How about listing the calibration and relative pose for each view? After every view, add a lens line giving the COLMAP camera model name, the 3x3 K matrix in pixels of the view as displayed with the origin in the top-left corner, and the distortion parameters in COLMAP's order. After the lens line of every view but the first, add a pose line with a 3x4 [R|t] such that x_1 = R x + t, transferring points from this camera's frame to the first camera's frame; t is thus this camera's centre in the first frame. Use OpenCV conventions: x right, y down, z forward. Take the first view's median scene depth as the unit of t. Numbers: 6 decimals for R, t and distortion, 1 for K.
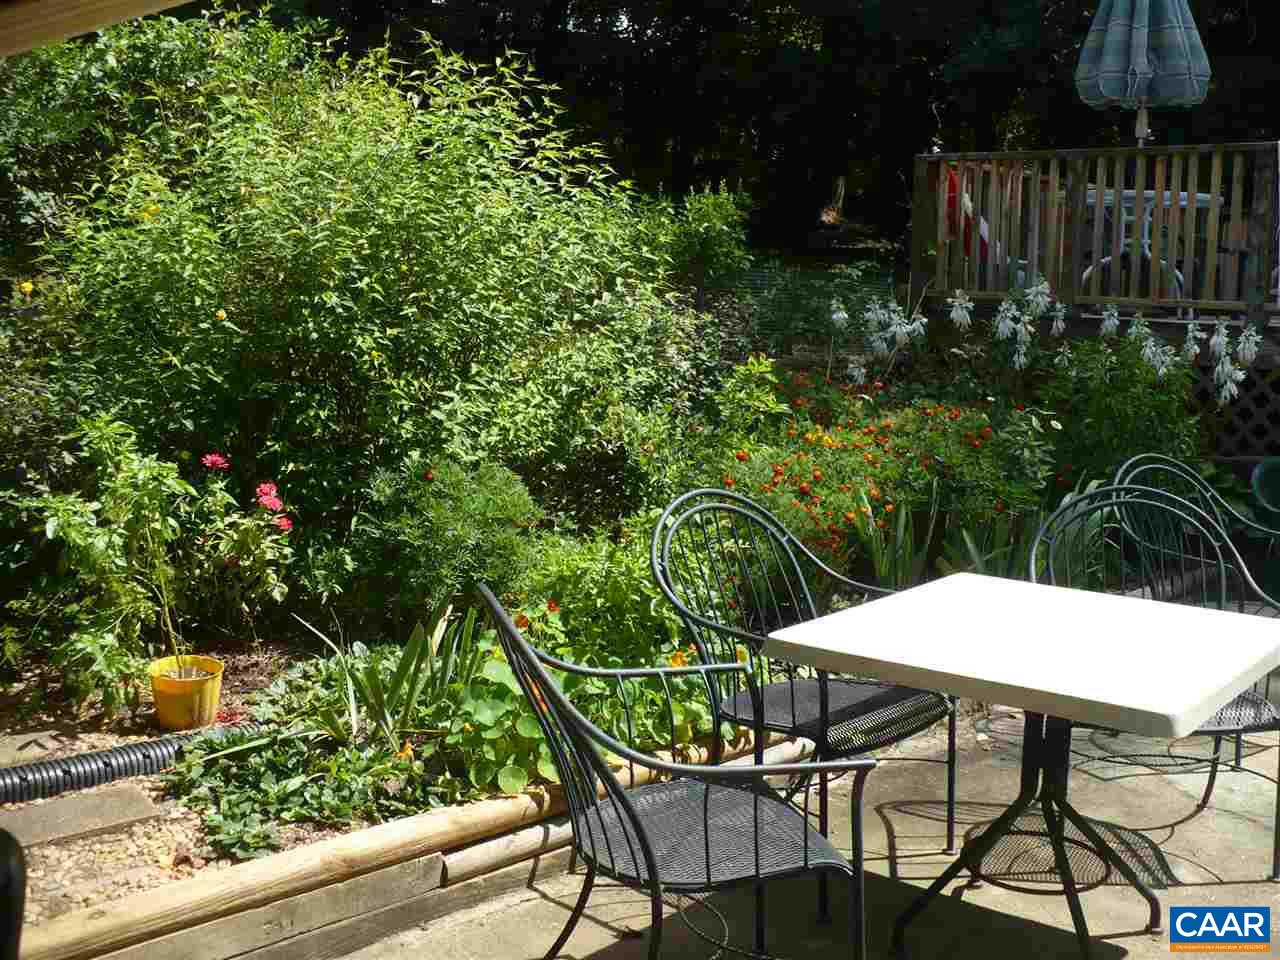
lens RADIAL K [[1423.1, 0, 640.0], [0, 1423.1, 480.0], [0, 0, 1]] dist [-0.282049, 0.453795]
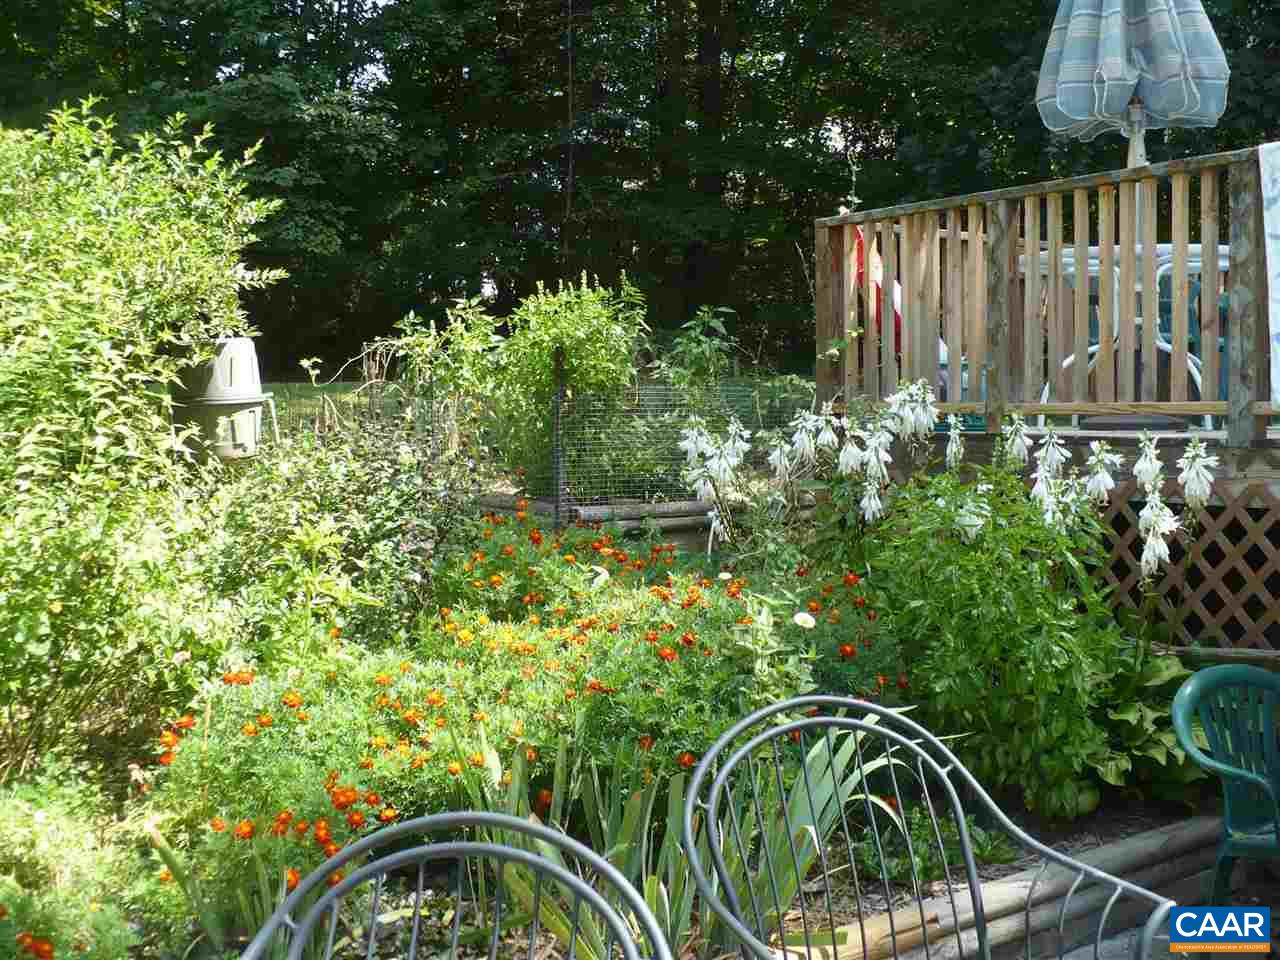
lens RADIAL K [[1423.1, 0, 640.0], [0, 1423.1, 480.0], [0, 0, 1]] dist [-0.282049, 0.453795]
pose [[0.979174, -0.023097, -0.201707, 0.279132], [0.004988, 0.995945, -0.089831, -0.035982], [0.202964, 0.086954, 0.975318, 0.305757]]
